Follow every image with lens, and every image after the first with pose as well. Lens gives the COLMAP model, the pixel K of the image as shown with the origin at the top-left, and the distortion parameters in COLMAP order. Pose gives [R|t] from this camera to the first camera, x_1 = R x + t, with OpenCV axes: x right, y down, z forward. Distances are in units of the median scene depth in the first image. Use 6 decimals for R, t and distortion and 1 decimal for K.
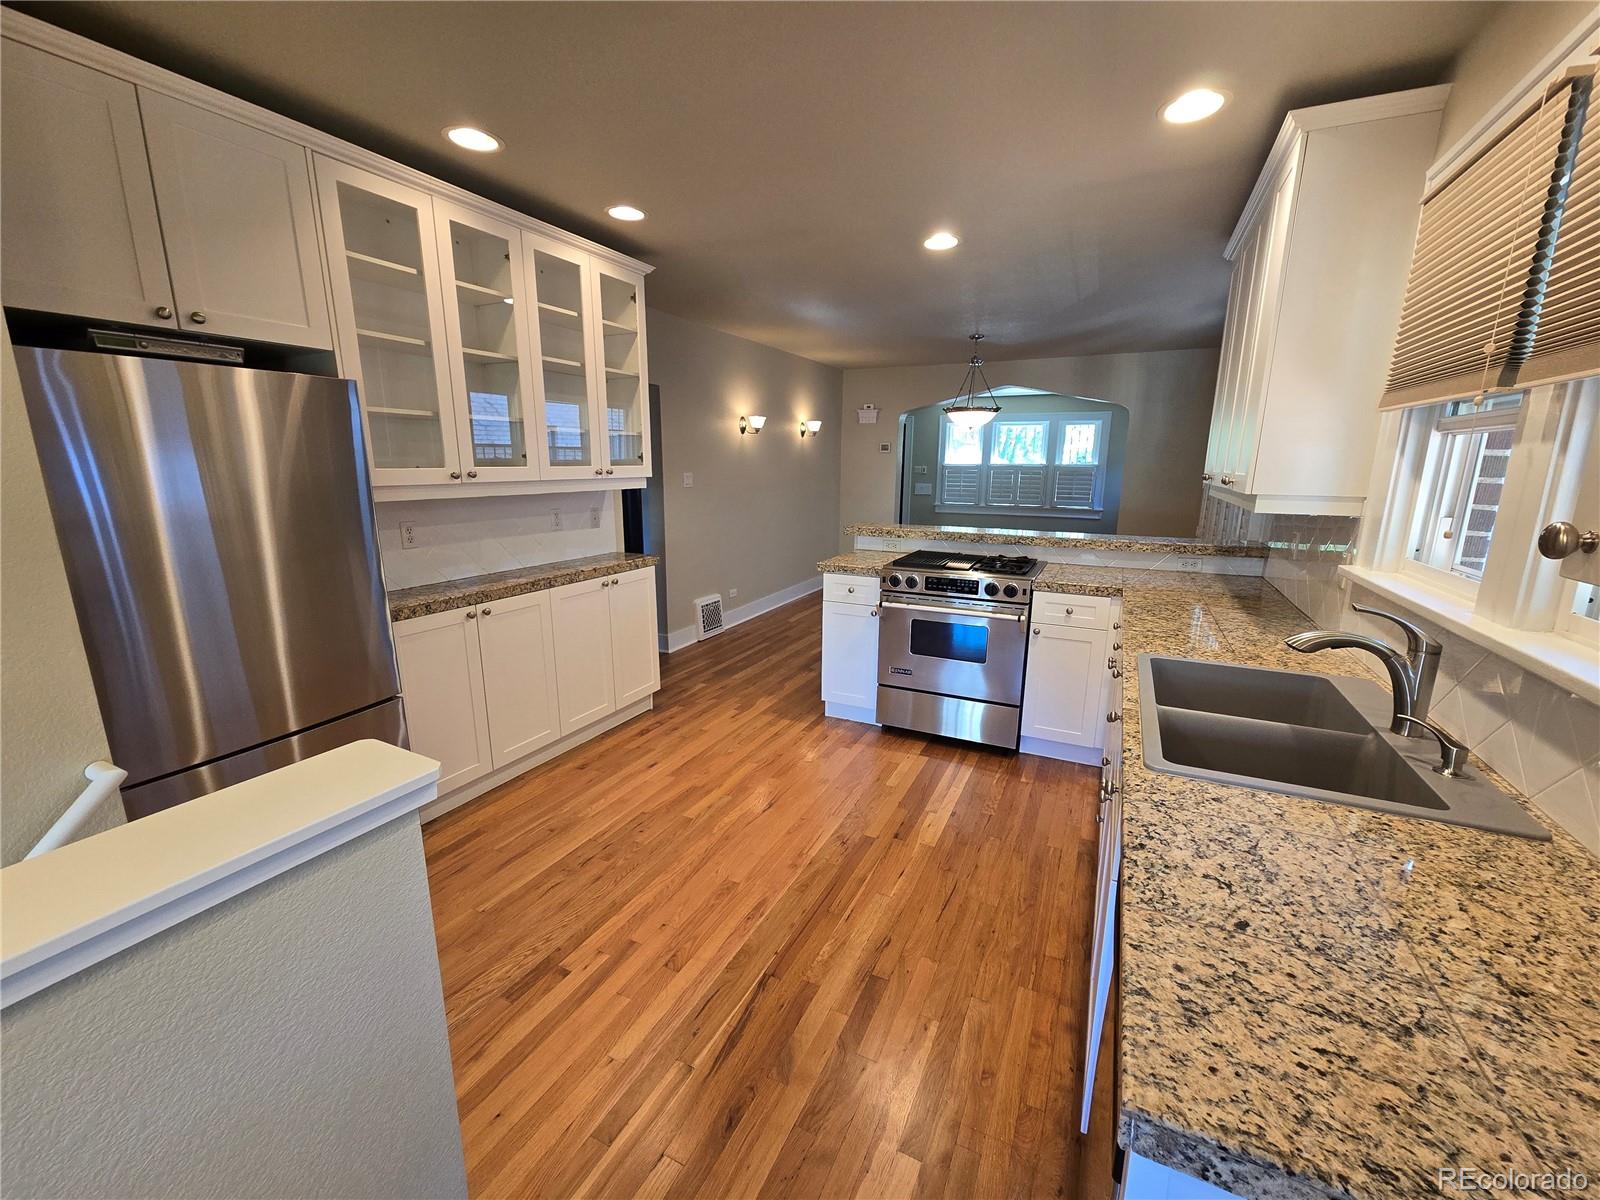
lens RADIAL K [[661.0, 0, 805.7], [0, 661.0, 607.1], [0, 0, 1]] dist [0.000127, 0.000110]
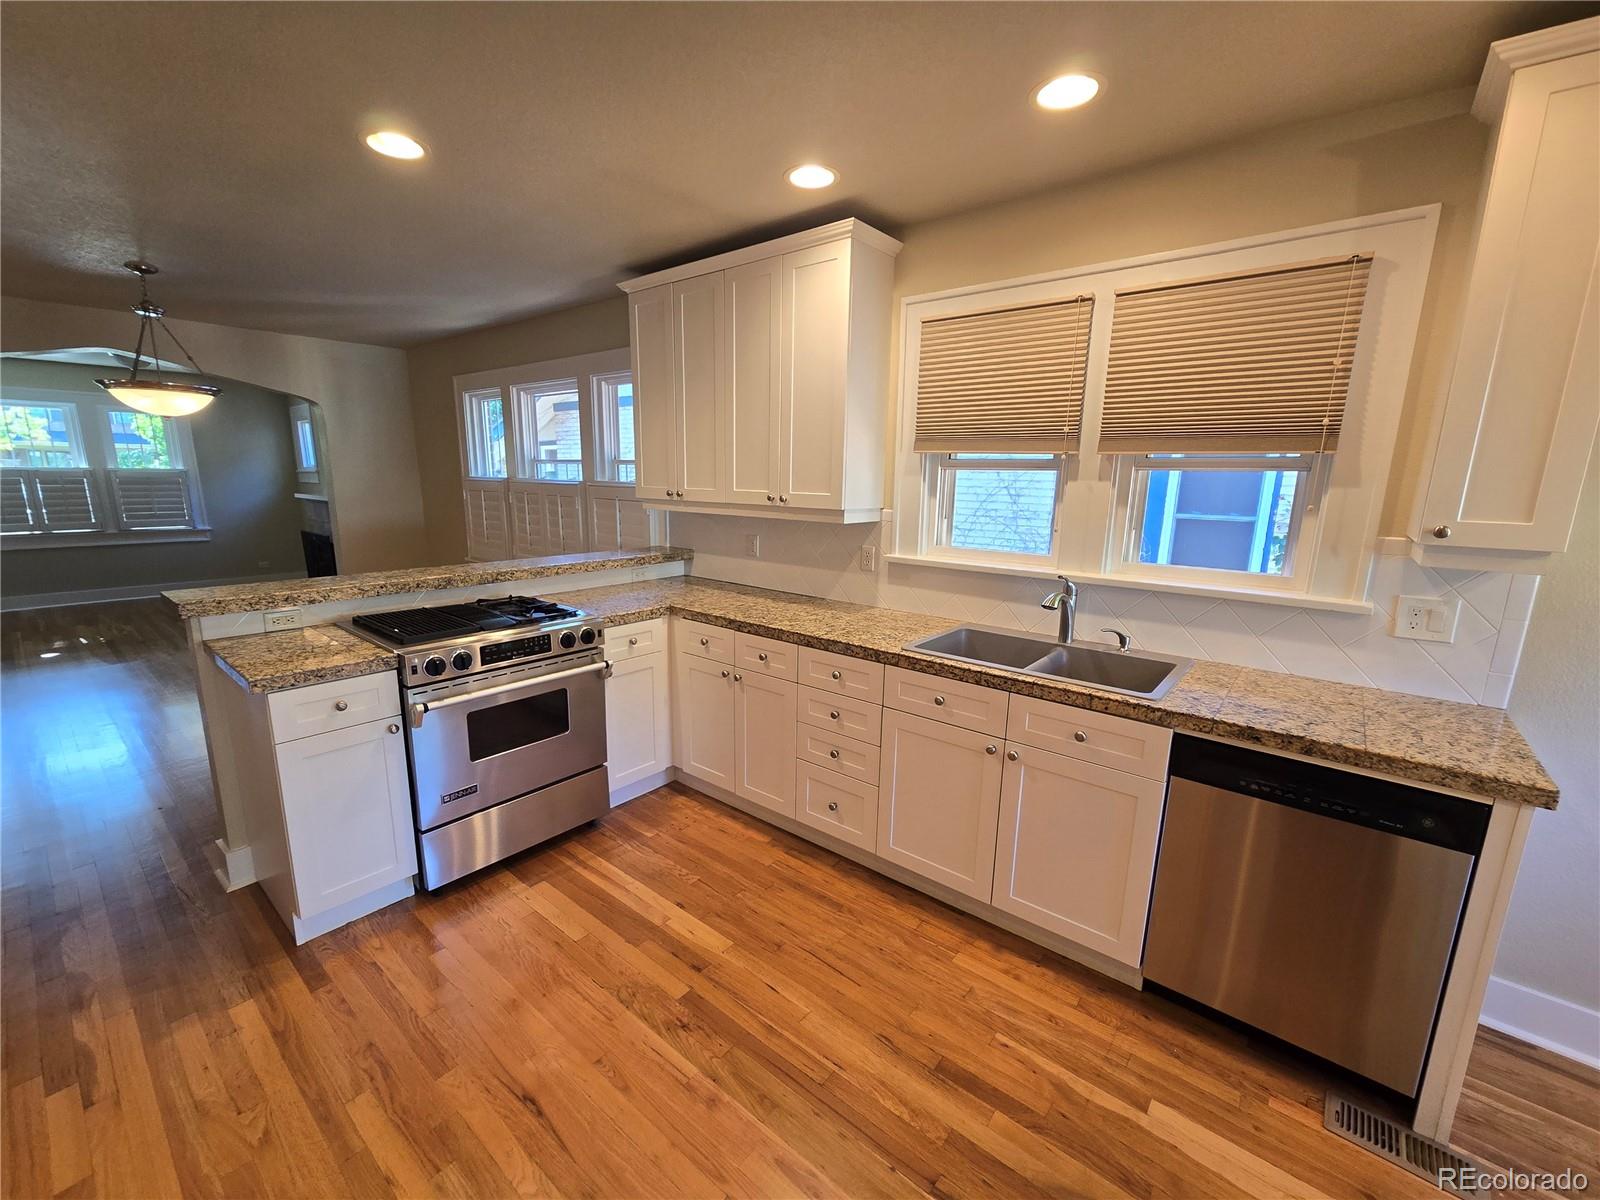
lens RADIAL K [[652.8, 0, 798.4], [0, 652.8, 609.3], [0, 0, 1]] dist [-0.001893, 0.000446]
pose [[0.239562, -0.199480, 0.950167, -0.391692], [0.193828, 0.968790, 0.154520, -0.129166], [-0.951336, 0.147152, 0.270750, 0.504780]]
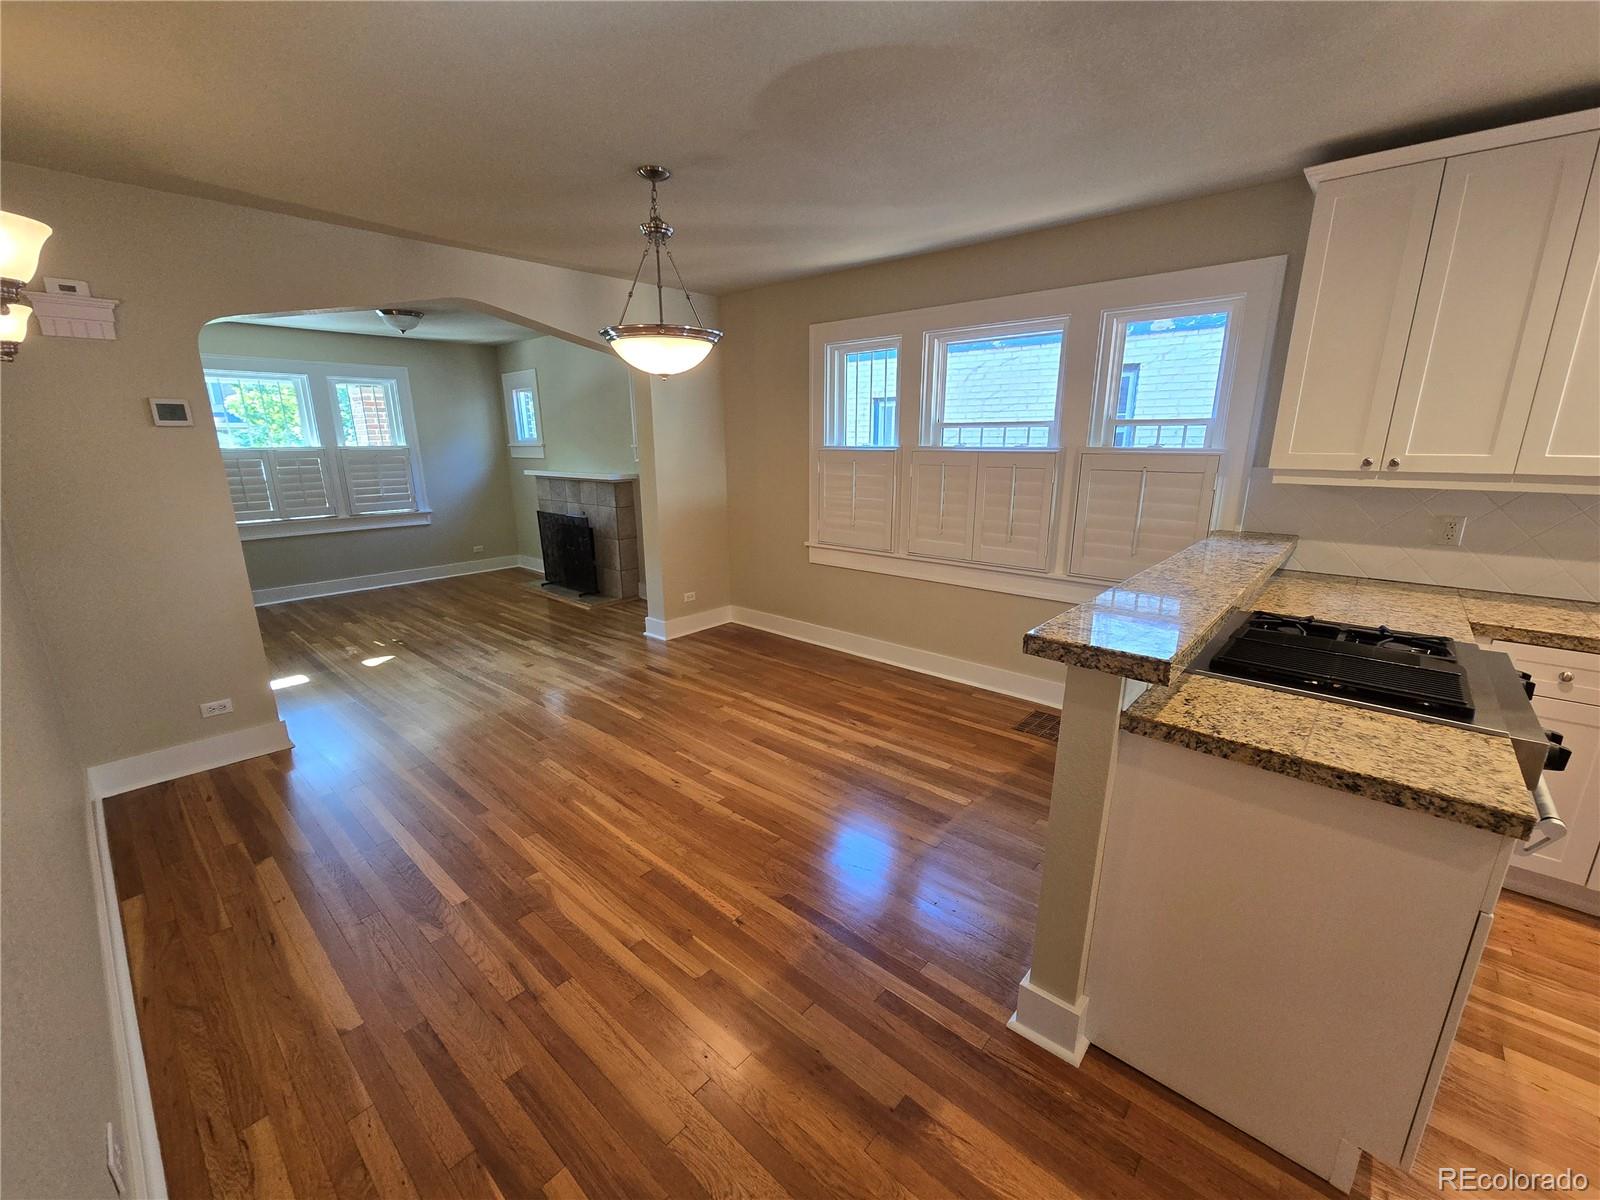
lens RADIAL K [[652.8, 0, 798.4], [0, 652.8, 609.3], [0, 0, 1]] dist [-0.001893, 0.000446]
pose [[0.275258, -0.250780, 0.928085, -0.351958], [0.213228, 0.957259, 0.195422, -0.308975], [-0.937426, 0.144102, 0.316966, 1.338691]]
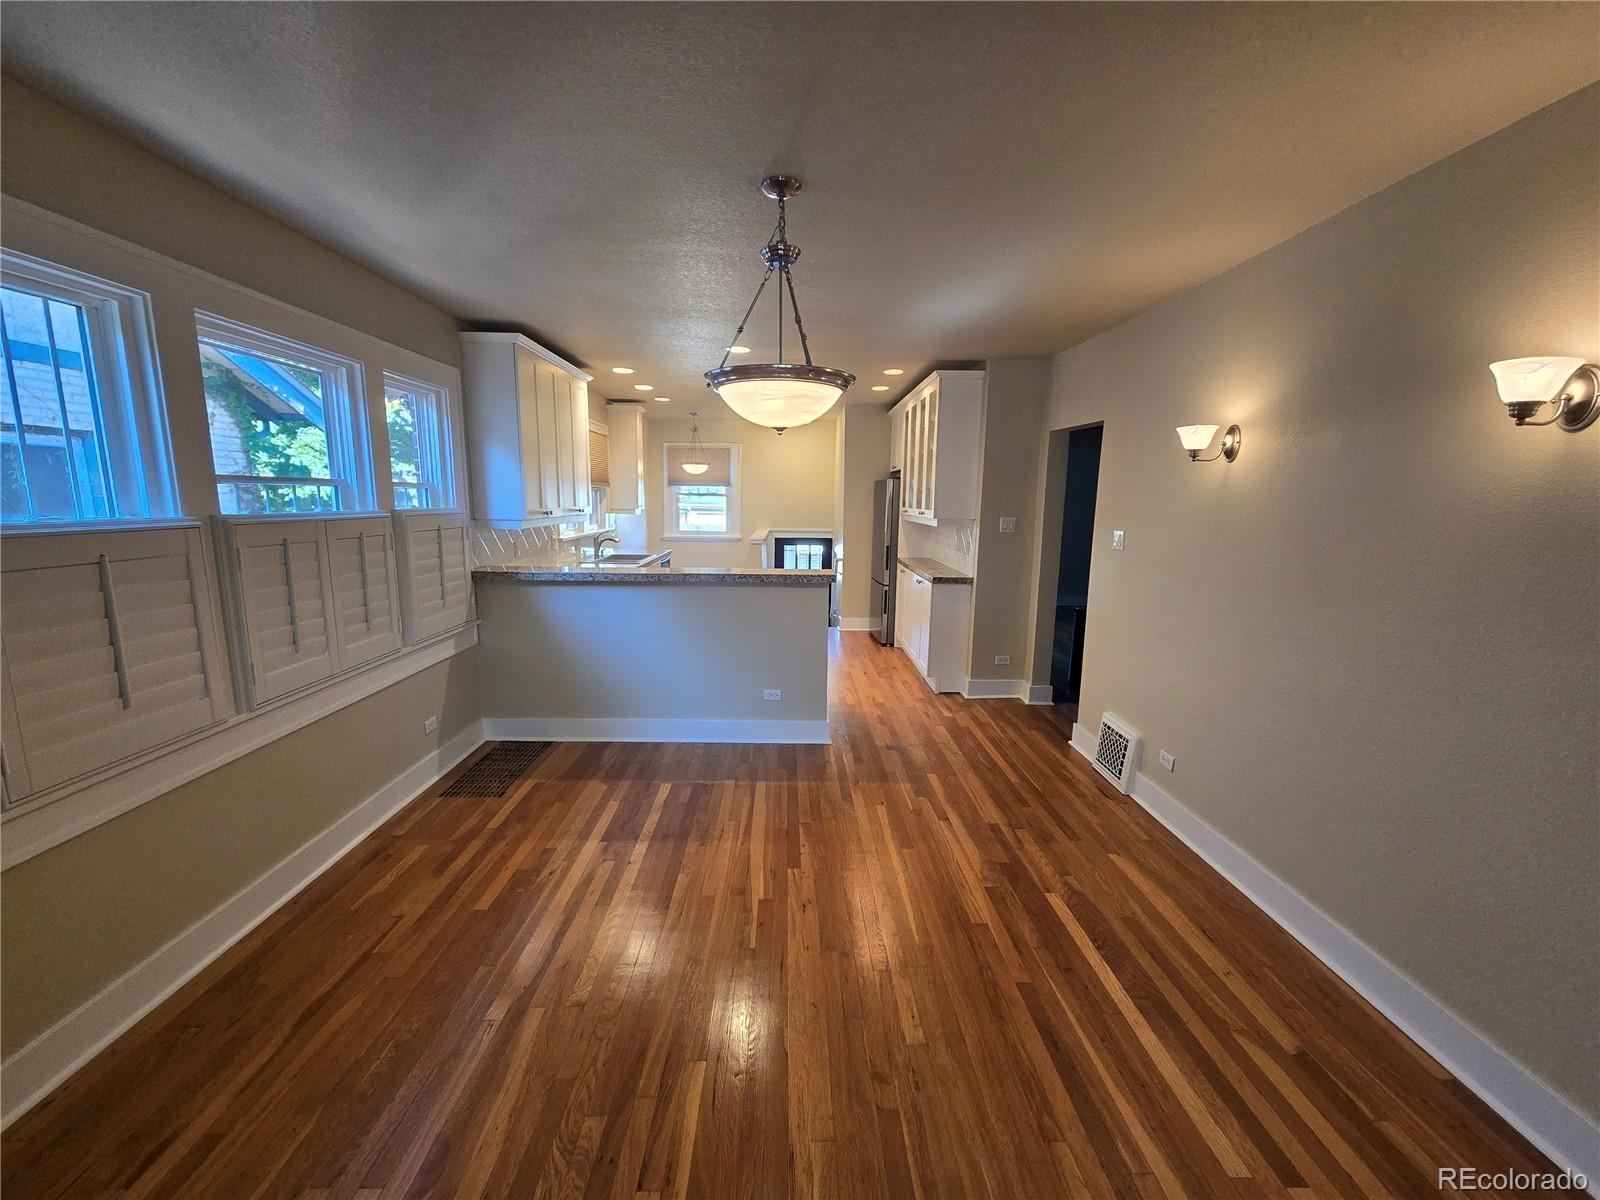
lens RADIAL K [[652.8, 0, 798.4], [0, 652.8, 609.3], [0, 0, 1]] dist [-0.001893, 0.000446]
pose [[-0.894986, 0.060353, -0.441992, 0.700179], [-0.112099, 0.928585, 0.353785, -0.526080], [0.431779, 0.366180, -0.824305, 2.312767]]
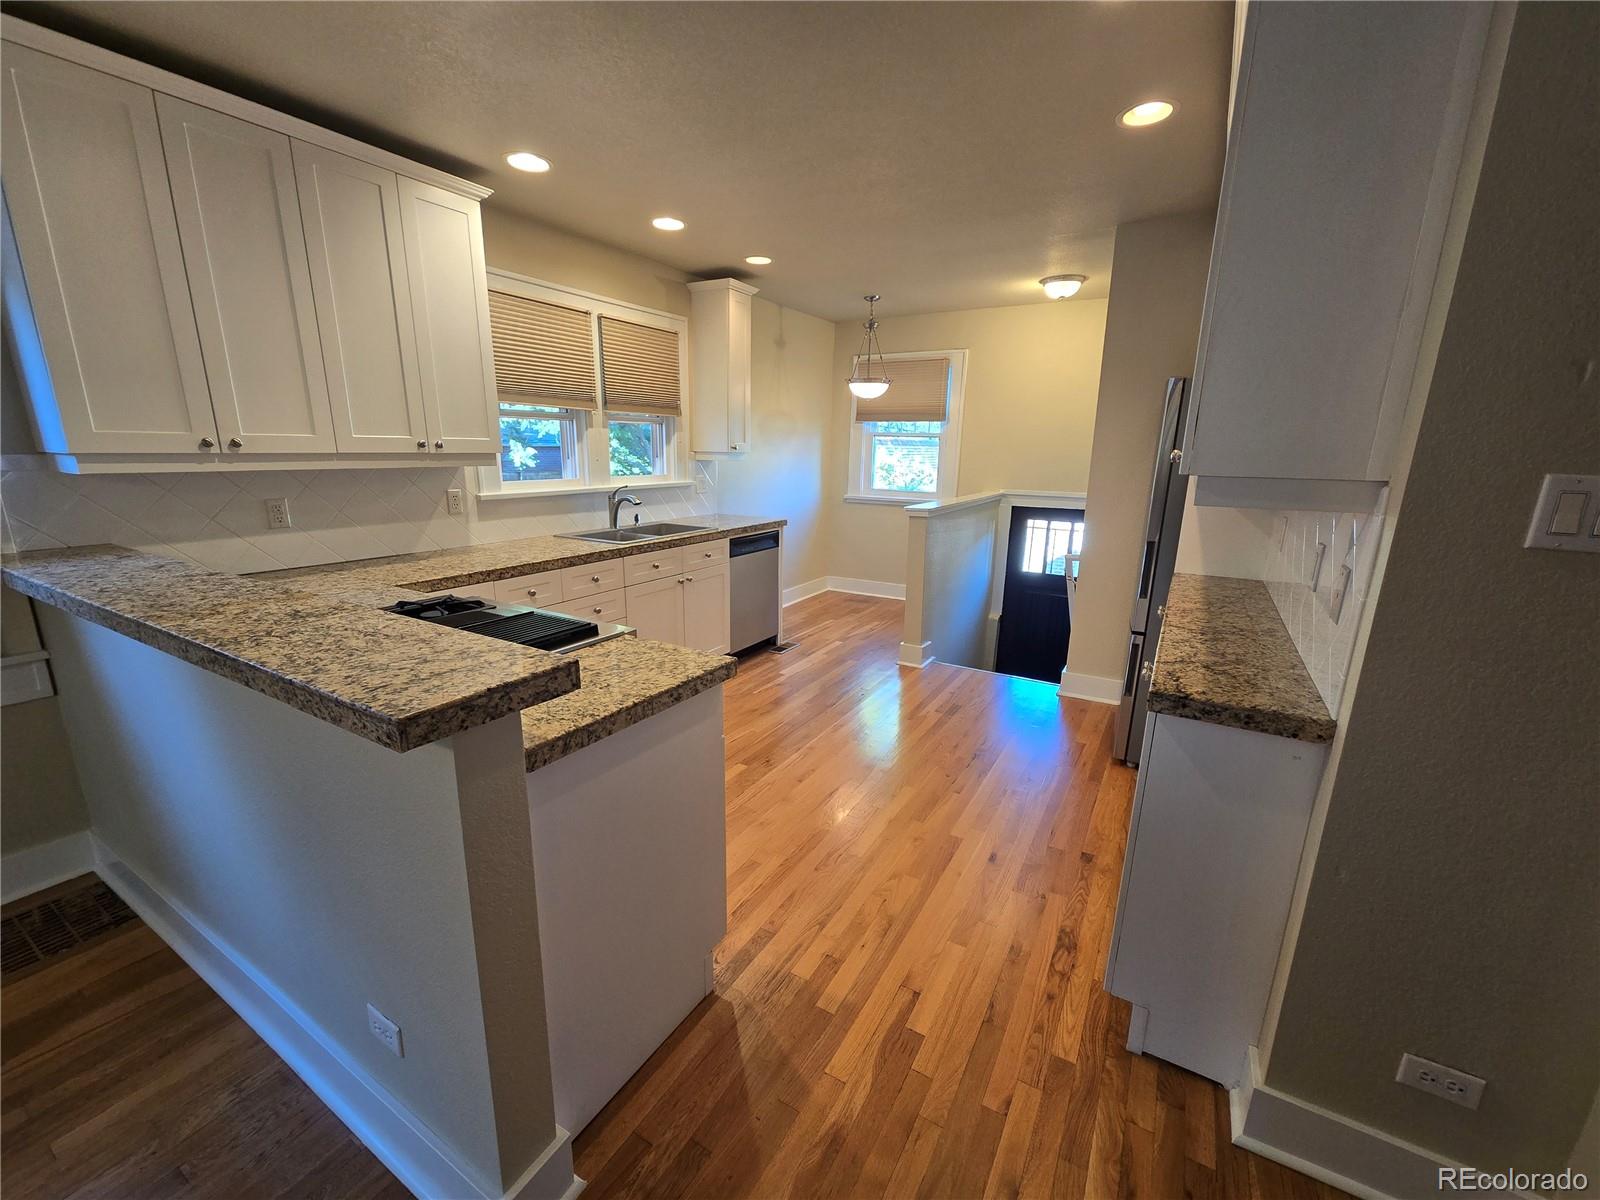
lens RADIAL K [[652.8, 0, 798.4], [0, 652.8, 609.3], [0, 0, 1]] dist [-0.001893, 0.000446]
pose [[-0.995964, -0.040983, 0.079856, -0.064822], [-0.001152, 0.895441, 0.445179, -0.324783], [-0.089751, 0.443291, -0.891873, 1.536116]]
